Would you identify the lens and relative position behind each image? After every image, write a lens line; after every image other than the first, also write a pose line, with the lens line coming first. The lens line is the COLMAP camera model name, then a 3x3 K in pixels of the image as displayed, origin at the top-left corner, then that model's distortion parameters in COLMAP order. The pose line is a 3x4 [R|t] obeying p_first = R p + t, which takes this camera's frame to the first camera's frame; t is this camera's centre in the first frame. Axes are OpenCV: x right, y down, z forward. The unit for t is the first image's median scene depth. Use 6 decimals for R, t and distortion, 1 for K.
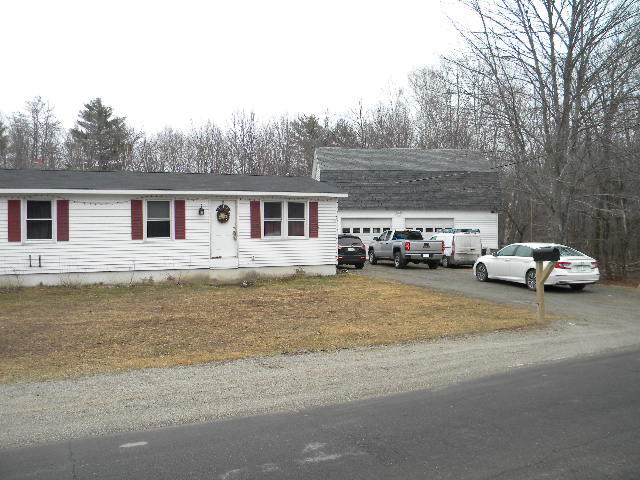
lens RADIAL K [[538.6, 0, 320.0], [0, 538.6, 240.0], [0, 0, 1]] dist [-0.183379, 0.155615]
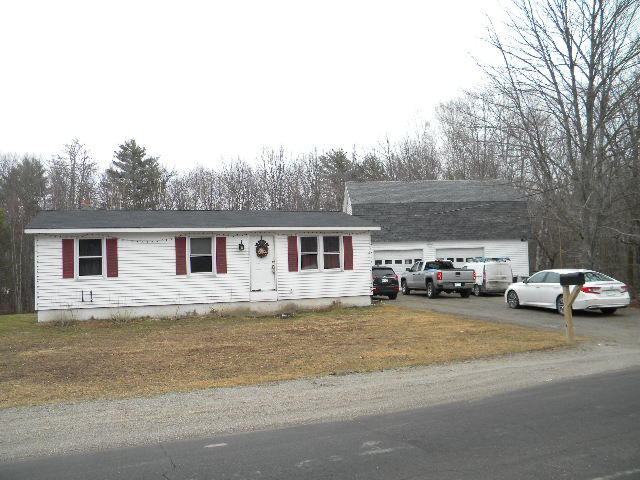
lens RADIAL K [[538.6, 0, 320.0], [0, 538.6, 240.0], [0, 0, 1]] dist [-0.183379, 0.155615]
pose [[0.998253, -0.024370, -0.053826, -0.010101], [0.021008, 0.997845, -0.062156, 0.001641], [0.055225, 0.060917, 0.996614, -0.042203]]
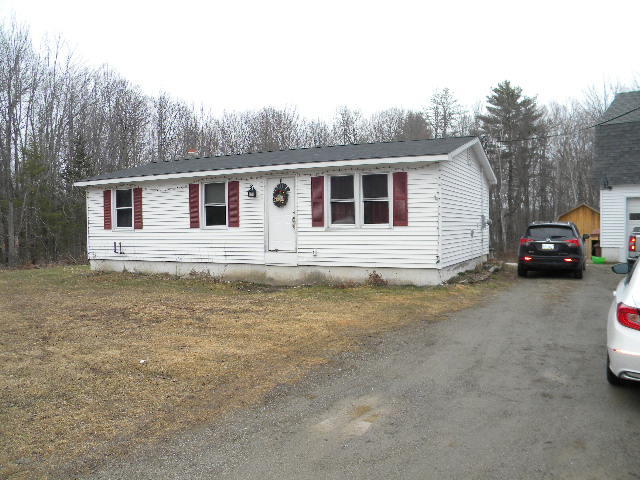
lens RADIAL K [[538.6, 0, 320.0], [0, 538.6, 240.0], [0, 0, 1]] dist [-0.183379, 0.155615]
pose [[0.643371, 0.022758, -0.765216, 0.436637], [-0.005329, 0.999667, 0.025250, -0.003666], [0.765536, -0.012167, 0.643278, 0.518380]]
